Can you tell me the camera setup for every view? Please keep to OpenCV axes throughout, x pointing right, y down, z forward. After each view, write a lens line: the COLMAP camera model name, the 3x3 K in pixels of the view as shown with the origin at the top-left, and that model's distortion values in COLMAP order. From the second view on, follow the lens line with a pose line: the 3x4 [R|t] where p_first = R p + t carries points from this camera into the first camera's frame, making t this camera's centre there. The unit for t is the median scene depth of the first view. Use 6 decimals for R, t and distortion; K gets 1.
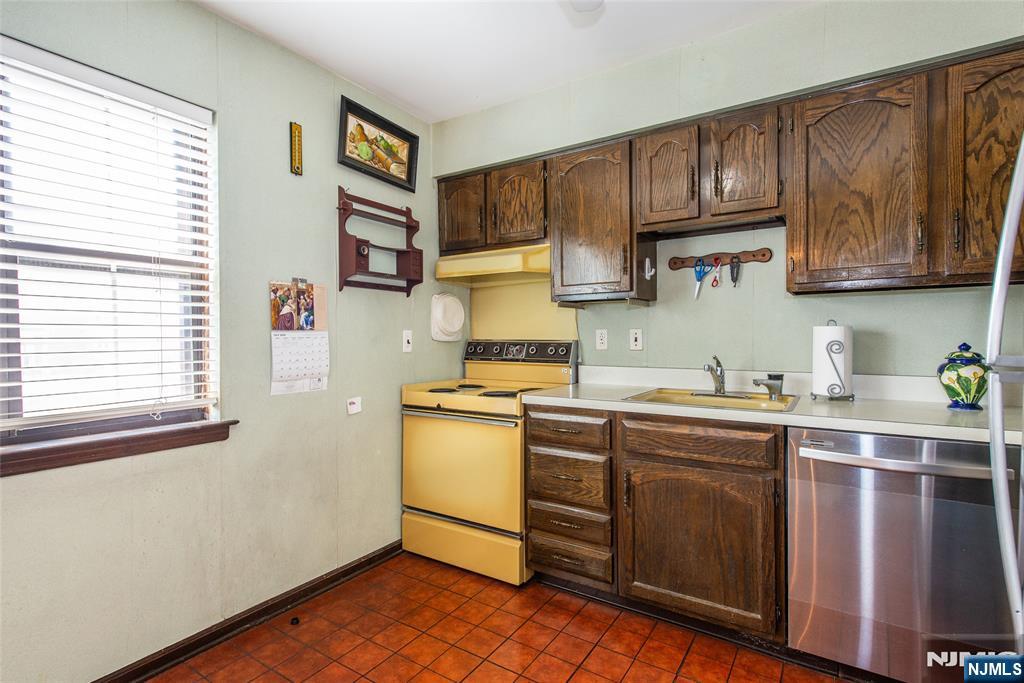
lens RADIAL K [[503.1, 0, 512.0], [0, 503.1, 341.5], [0, 0, 1]] dist [0.003143, -0.000757]
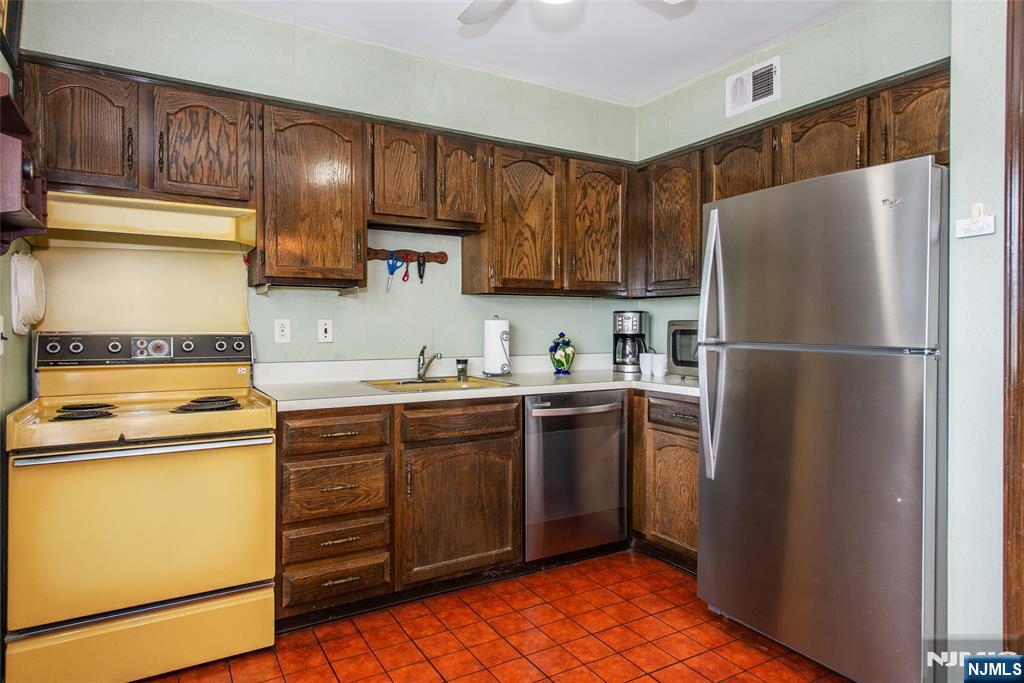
lens RADIAL K [[602.9, 0, 512.4], [0, 602.9, 327.5], [0, 0, 1]] dist [0.022388, -0.001071]
pose [[0.435074, -0.000477, 0.900394, -0.745433], [0.003888, 0.999992, -0.001349, -0.008889], [-0.900386, 0.004088, 0.435072, 0.274688]]
